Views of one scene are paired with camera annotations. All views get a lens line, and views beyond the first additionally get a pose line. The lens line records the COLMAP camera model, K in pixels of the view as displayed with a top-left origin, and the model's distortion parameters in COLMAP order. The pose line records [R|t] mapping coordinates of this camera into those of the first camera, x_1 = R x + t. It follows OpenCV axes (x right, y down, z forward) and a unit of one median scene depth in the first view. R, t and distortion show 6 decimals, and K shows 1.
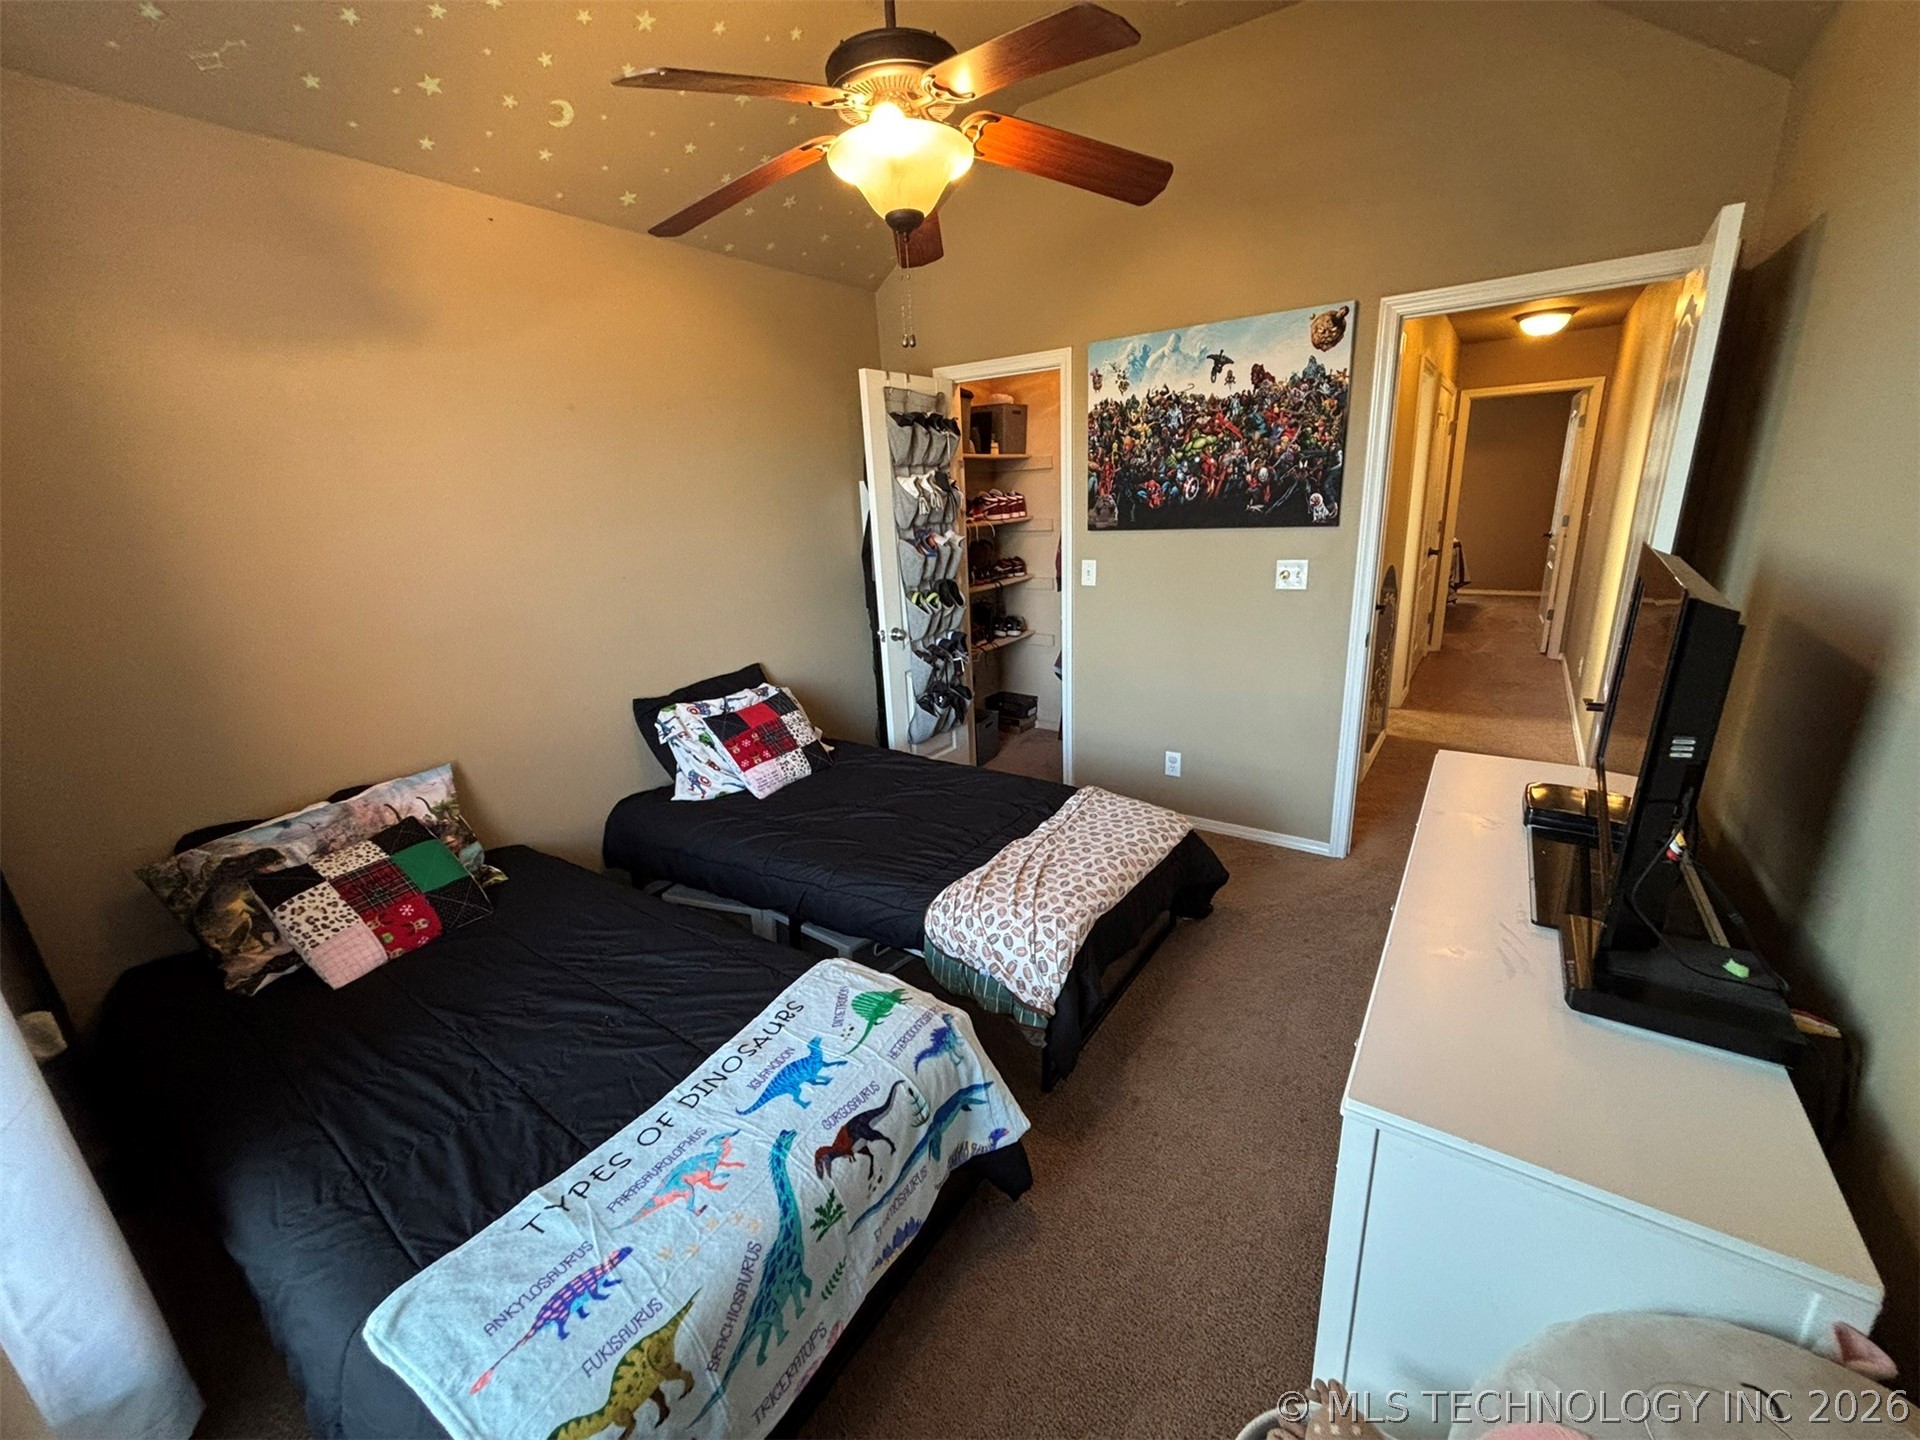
lens RADIAL K [[767.9, 0, 963.2], [0, 767.9, 720.4], [0, 0, 1]] dist [-0.009006, 0.003541]
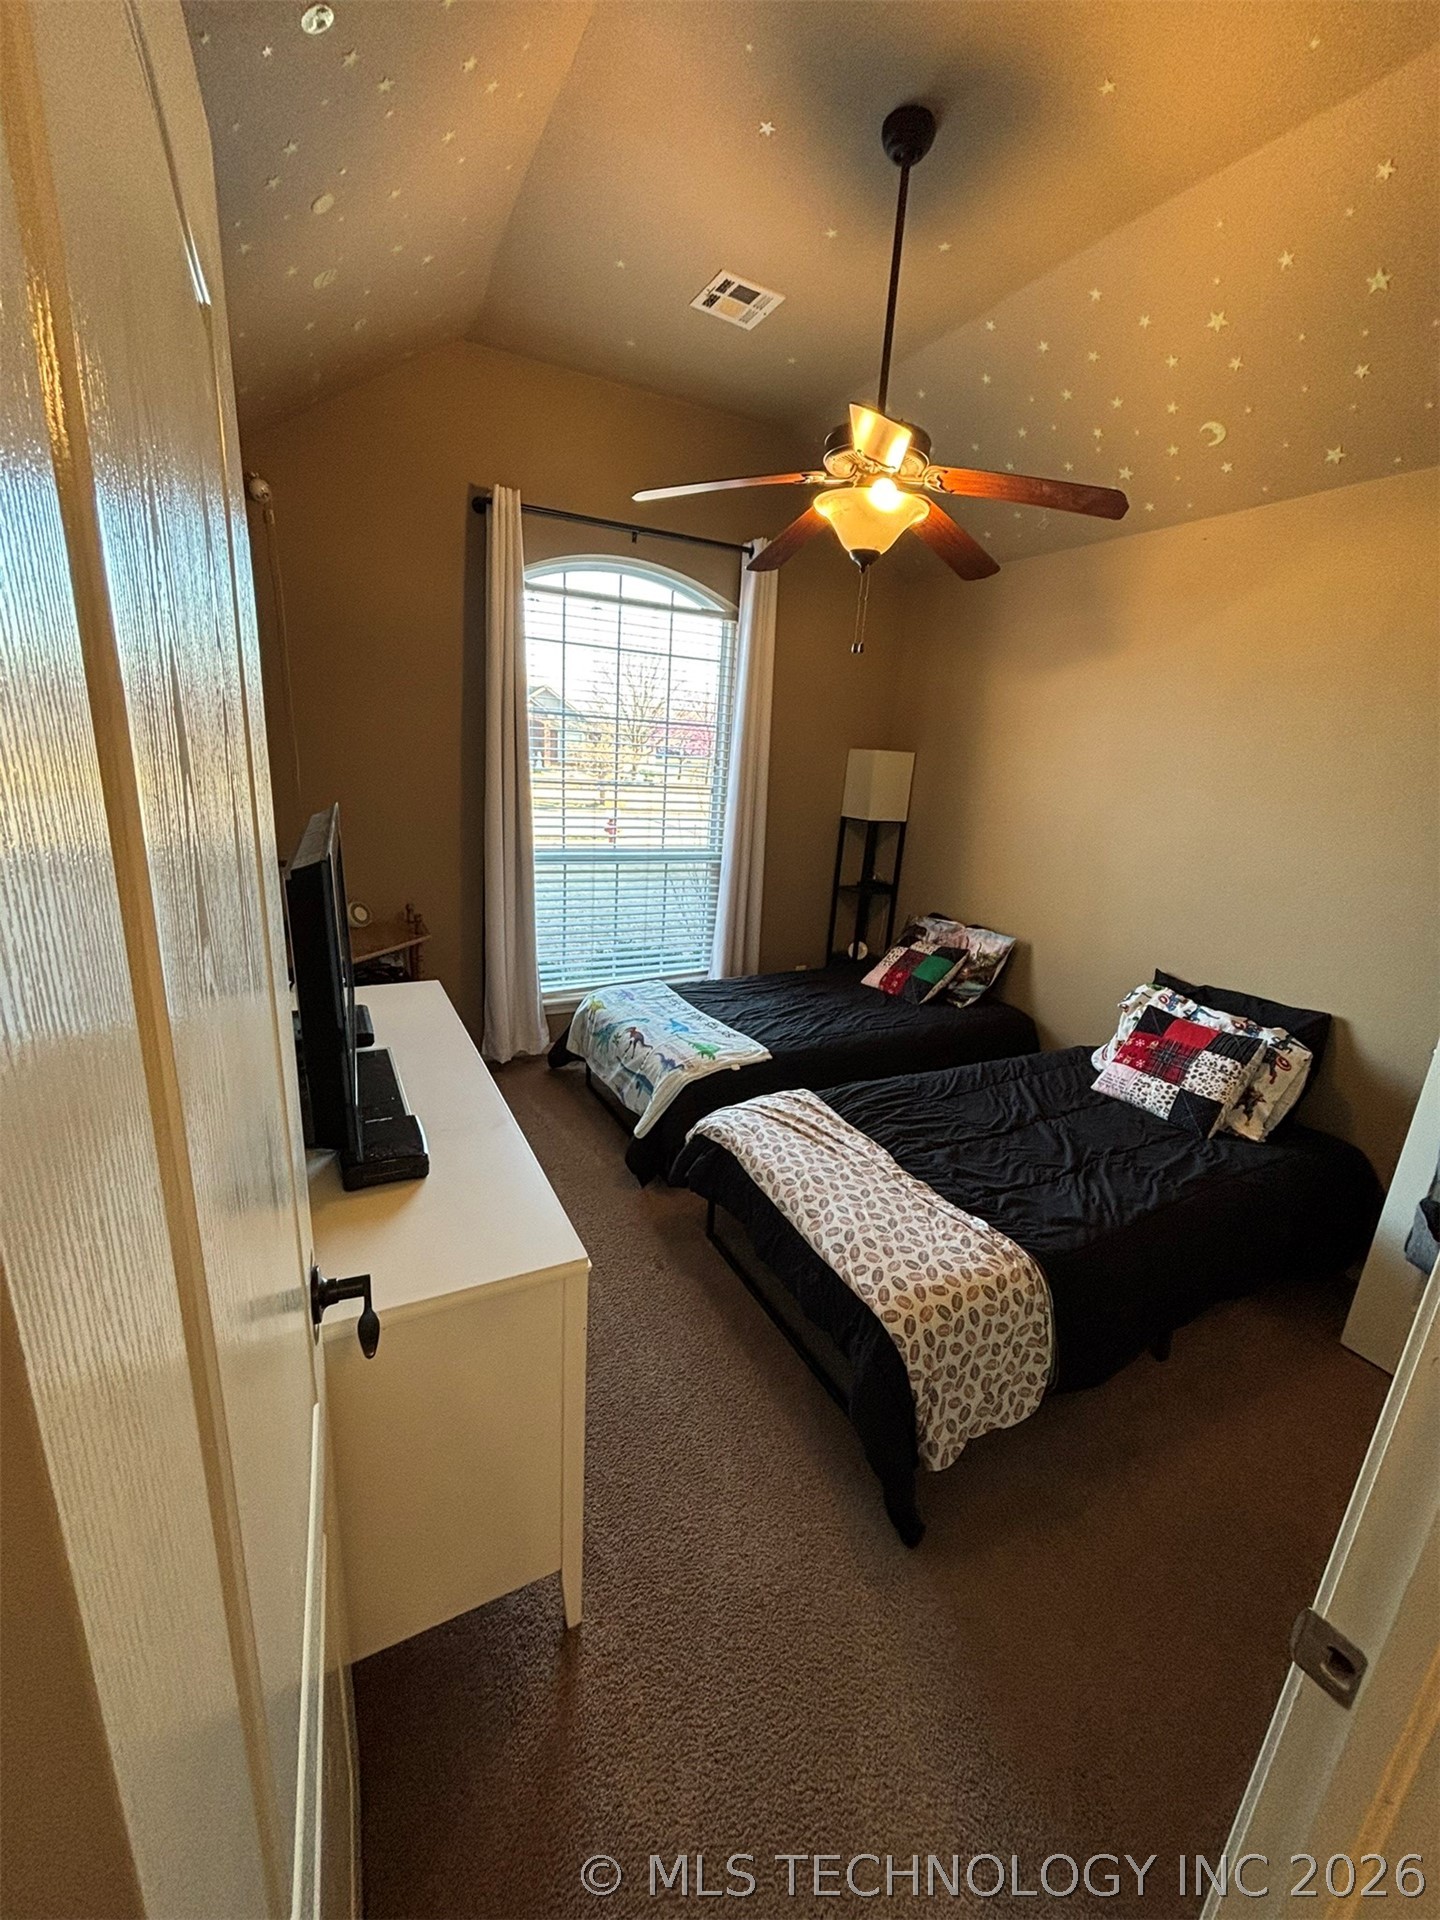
lens RADIAL K [[767.9, 0, 722.8], [0, 767.9, 967.7], [0, 0, 1]] dist [-0.009006, 0.003541]
pose [[-0.479826, 0.255983, -0.839190, 0.939722], [-0.281264, 0.861129, 0.423494, -0.393987], [0.831058, 0.439238, -0.341193, 1.123833]]
